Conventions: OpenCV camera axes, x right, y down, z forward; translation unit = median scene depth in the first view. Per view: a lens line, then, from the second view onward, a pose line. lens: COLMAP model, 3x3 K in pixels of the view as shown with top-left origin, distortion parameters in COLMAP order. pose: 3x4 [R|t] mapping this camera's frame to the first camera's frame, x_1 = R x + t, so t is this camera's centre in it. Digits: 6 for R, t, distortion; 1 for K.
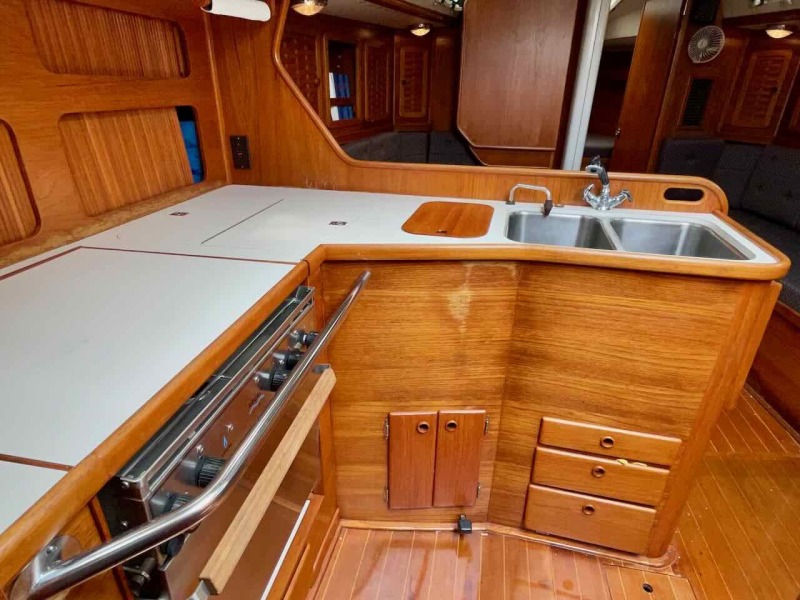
lens RADIAL K [[455.8, 0, 400.0], [0, 455.8, 300.0], [0, 0, 1]] dist [-0.002663, -0.000369]
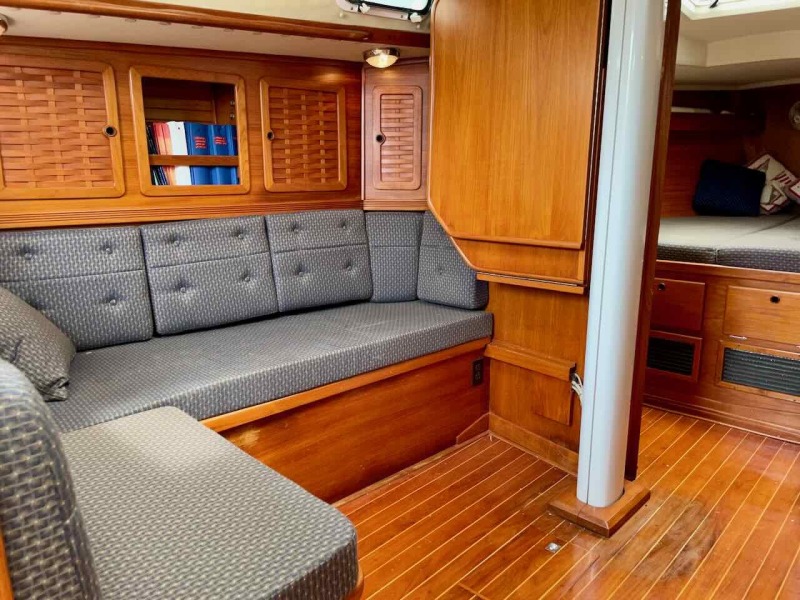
lens RADIAL K [[611.5, 0, 400.0], [0, 611.5, 300.0], [0, 0, 1]] dist [0.098685, -0.130377]
pose [[0.847494, 0.093620, -0.522484, 1.047229], [-0.211222, 0.962515, -0.170146, -0.223463], [0.486969, 0.254558, 0.835500, 0.682194]]
